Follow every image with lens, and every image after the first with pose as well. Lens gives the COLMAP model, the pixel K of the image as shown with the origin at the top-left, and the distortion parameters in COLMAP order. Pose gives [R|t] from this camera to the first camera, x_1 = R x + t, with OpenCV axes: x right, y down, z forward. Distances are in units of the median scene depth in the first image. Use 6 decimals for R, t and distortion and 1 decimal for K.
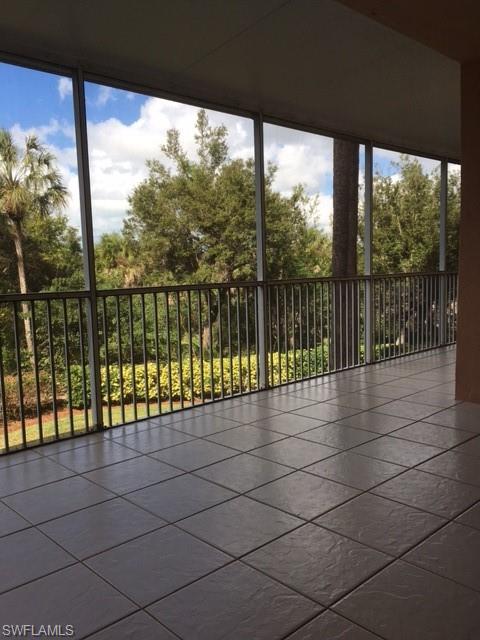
lens RADIAL K [[560.5, 0, 236.4], [0, 560.5, 322.7], [0, 0, 1]] dist [0.060542, -0.003507]
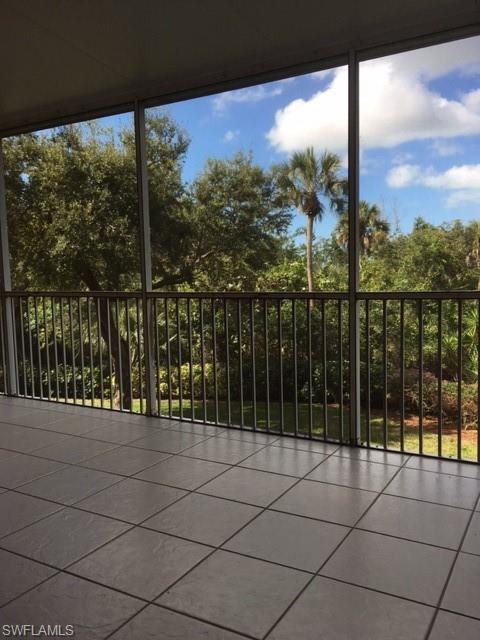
lens RADIAL K [[560.5, 0, 236.8], [0, 560.5, 314.3], [0, 0, 1]] dist [0.060542, -0.003507]
pose [[0.274400, 0.099537, -0.956450, 0.145341], [-0.082582, 0.993393, 0.079689, -0.019877], [0.958063, 0.057119, 0.280807, 0.143371]]
